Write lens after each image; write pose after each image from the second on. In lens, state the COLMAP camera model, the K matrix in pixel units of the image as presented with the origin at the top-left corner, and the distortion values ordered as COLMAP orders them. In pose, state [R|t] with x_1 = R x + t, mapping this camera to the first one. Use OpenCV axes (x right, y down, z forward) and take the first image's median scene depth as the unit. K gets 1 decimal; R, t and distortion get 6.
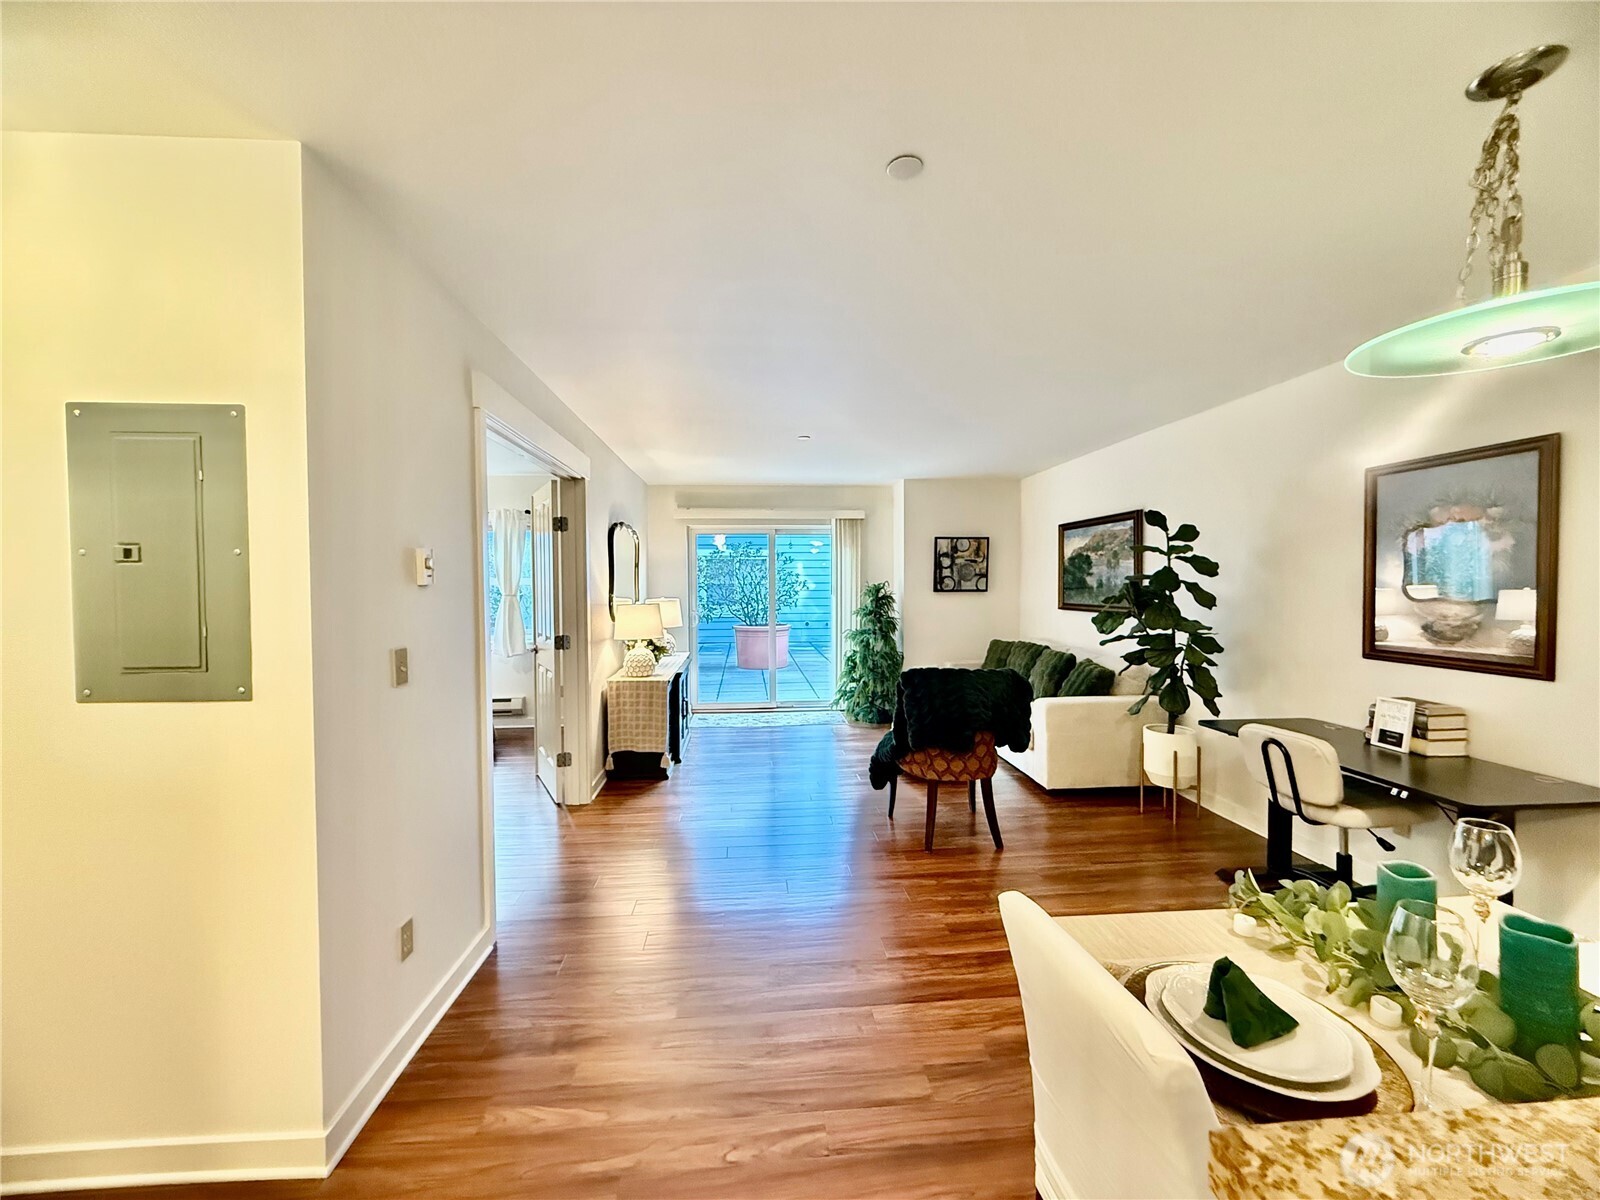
lens RADIAL K [[634.3, 0, 794.1], [0, 634.3, 602.9], [0, 0, 1]] dist [-0.000397, -0.000511]
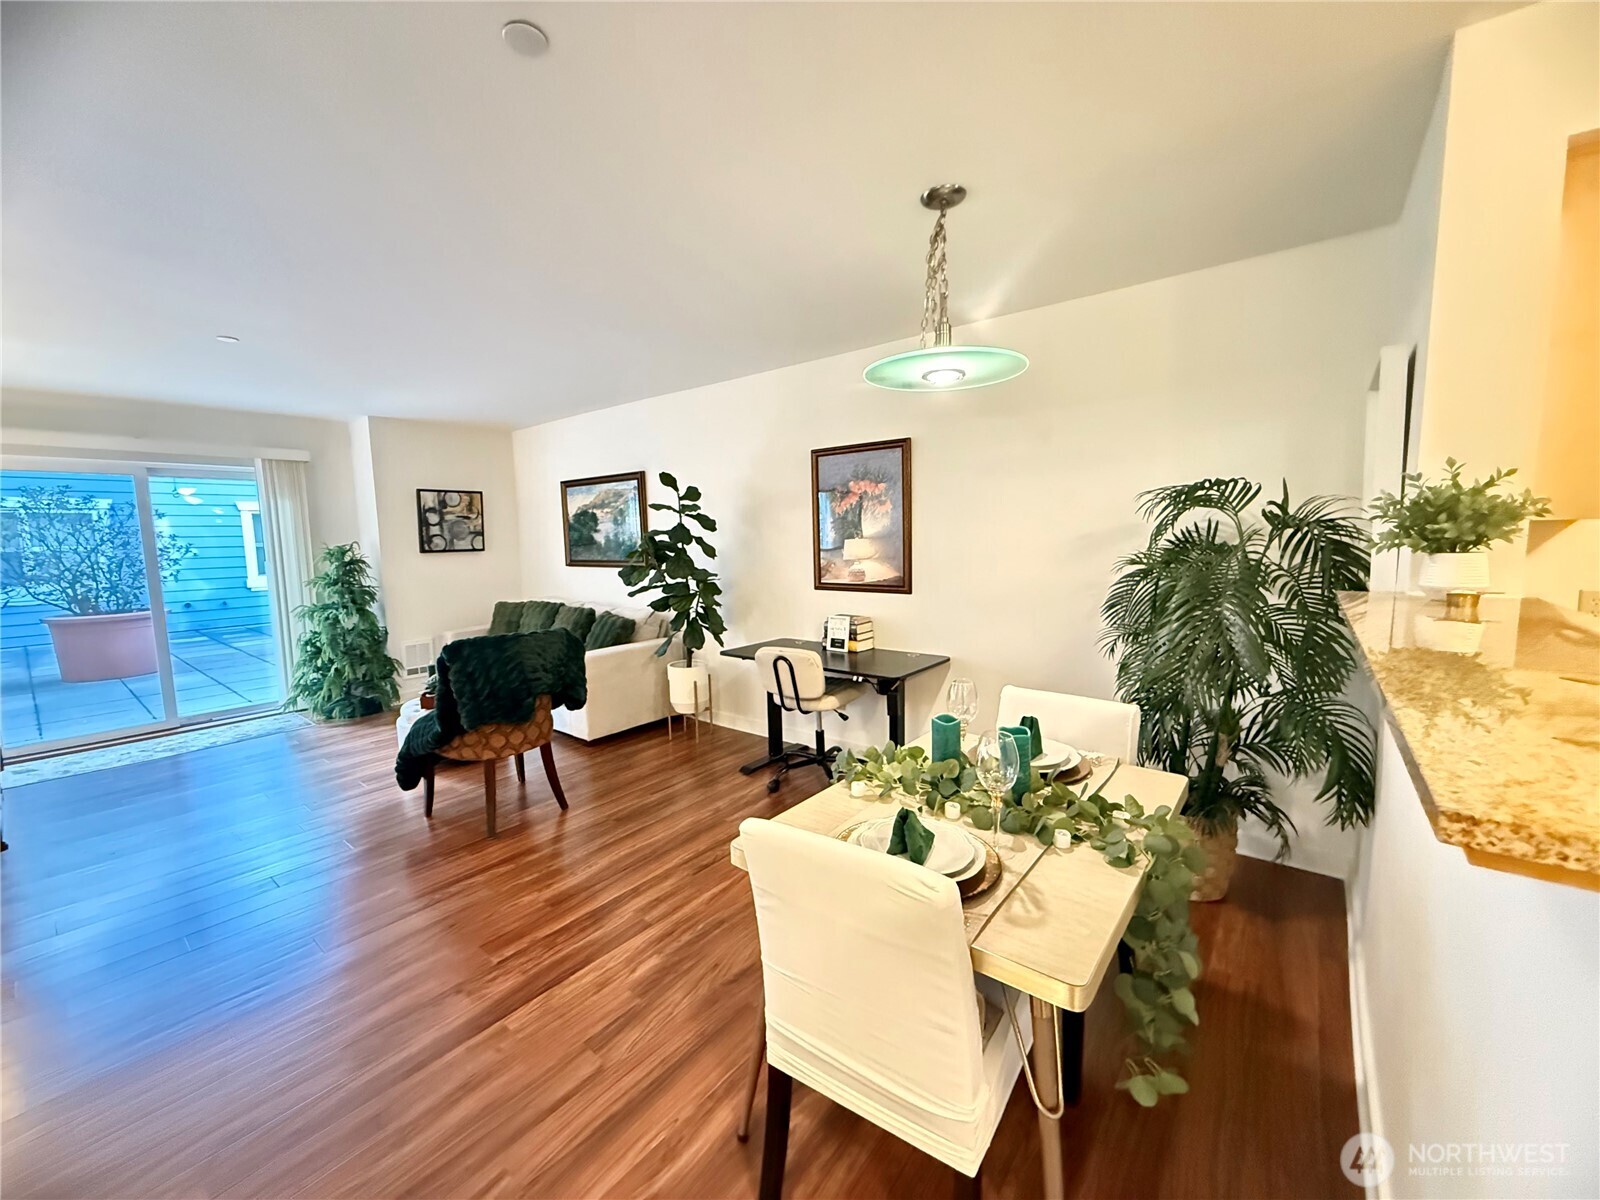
lens RADIAL K [[636.3, 0, 793.1], [0, 636.3, 602.4], [0, 0, 1]] dist [0.001814, -0.000447]
pose [[0.687016, -0.087267, 0.721383, -0.107446], [0.041563, 0.995856, 0.080888, 0.000564], [-0.725453, -0.025588, 0.687796, 0.061900]]
